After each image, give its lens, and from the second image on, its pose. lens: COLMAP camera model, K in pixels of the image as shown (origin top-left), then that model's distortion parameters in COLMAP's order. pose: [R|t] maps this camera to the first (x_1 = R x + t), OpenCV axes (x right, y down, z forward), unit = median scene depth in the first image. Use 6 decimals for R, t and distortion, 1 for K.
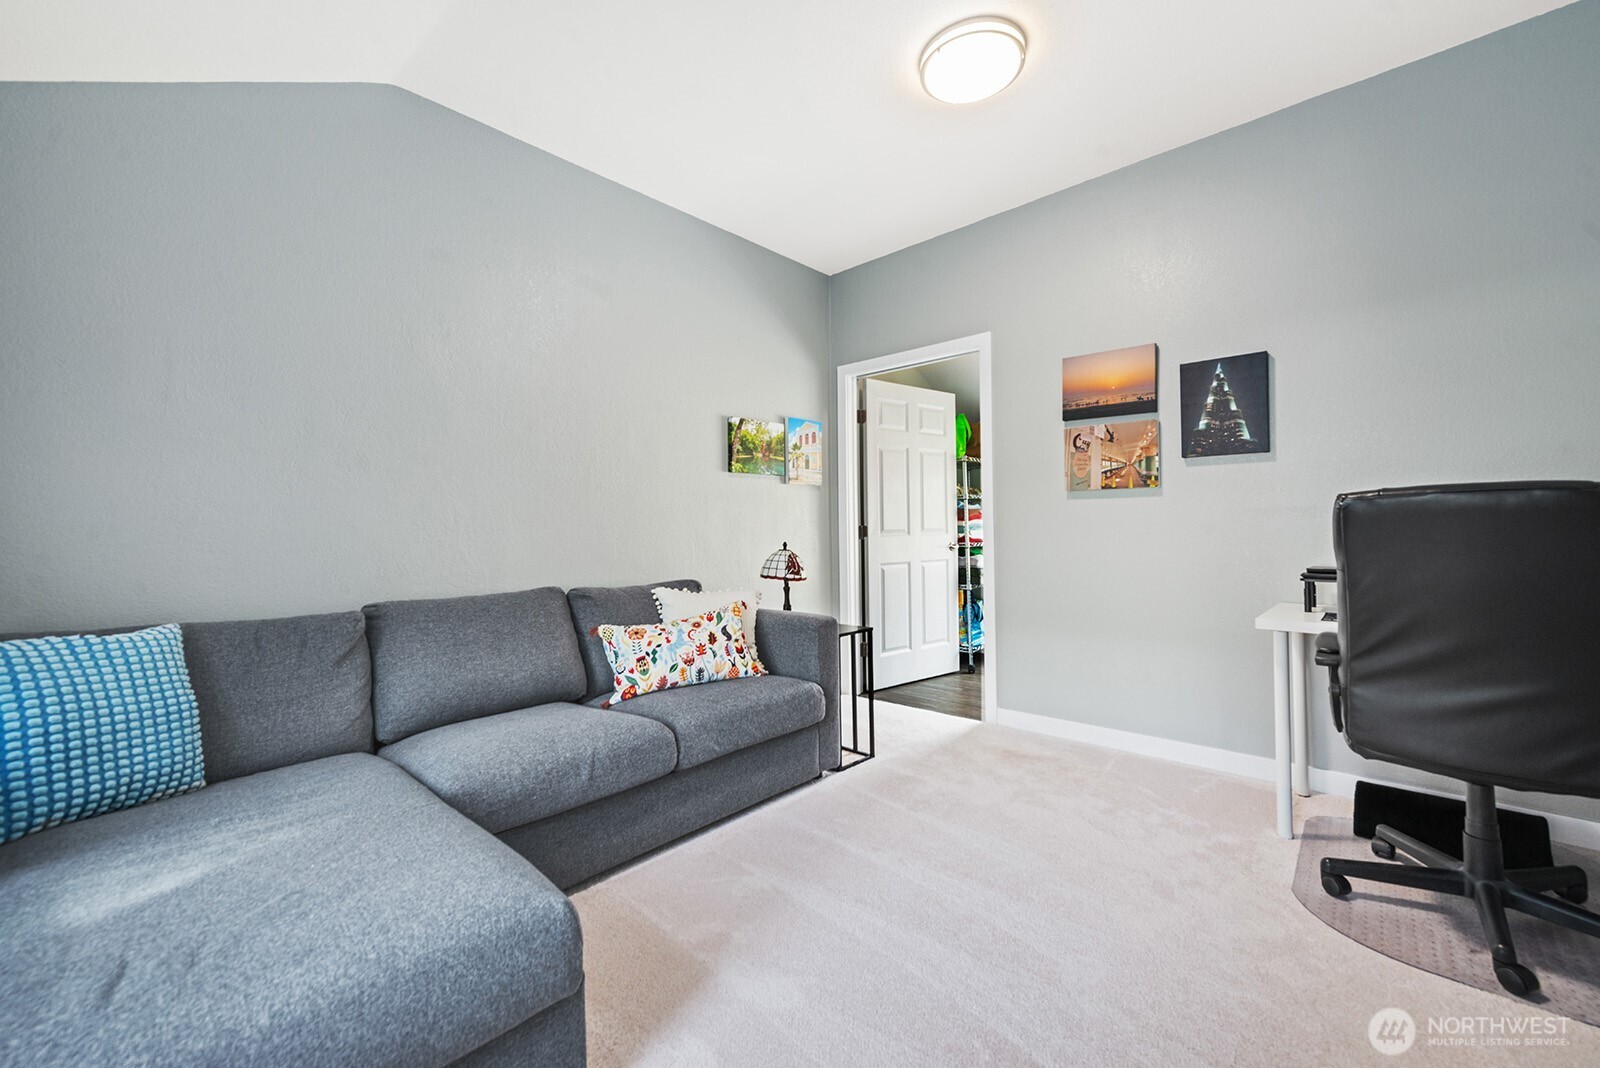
lens RADIAL K [[624.2, 0, 790.3], [0, 624.2, 524.0], [0, 0, 1]] dist [0.000636, 0.000018]
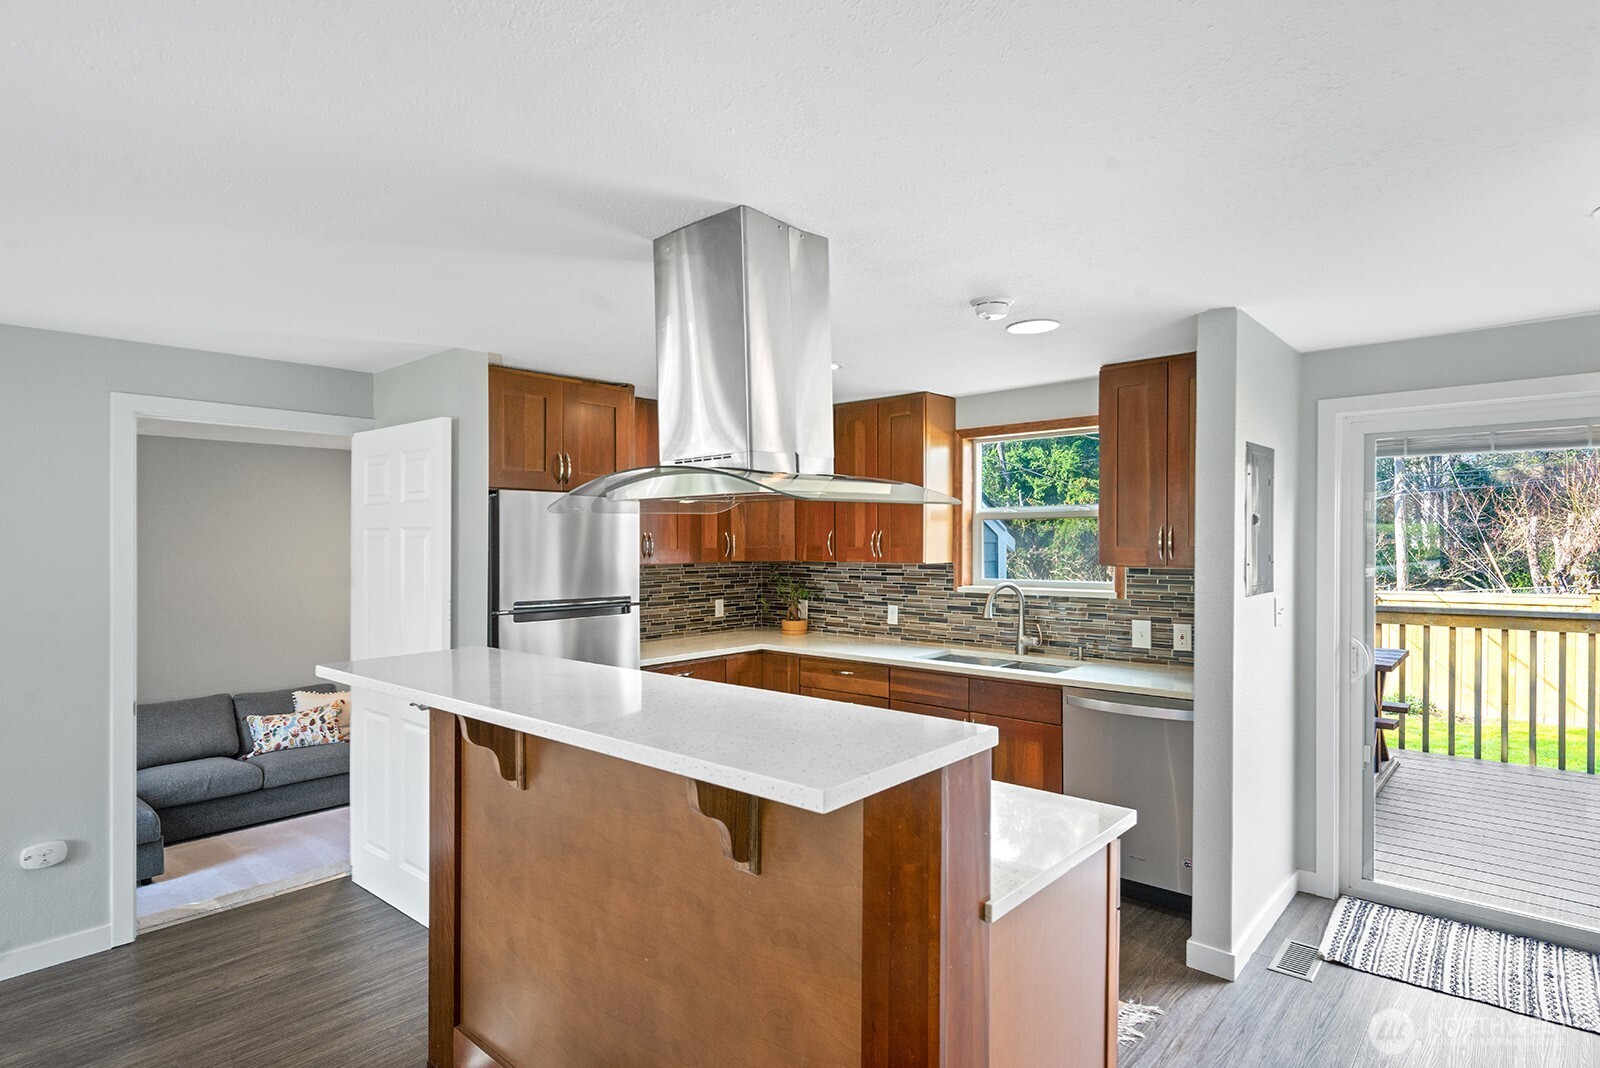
lens RADIAL K [[831.1, 0, 808.3], [0, 831.1, 545.2], [0, 0, 1]] dist [0.006252, 0.000851]
pose [[0.998466, 0.008792, 0.054668, 1.202412], [-0.009323, 0.999912, 0.009464, -0.376686], [-0.054580, -0.009959, 0.998460, -1.528633]]
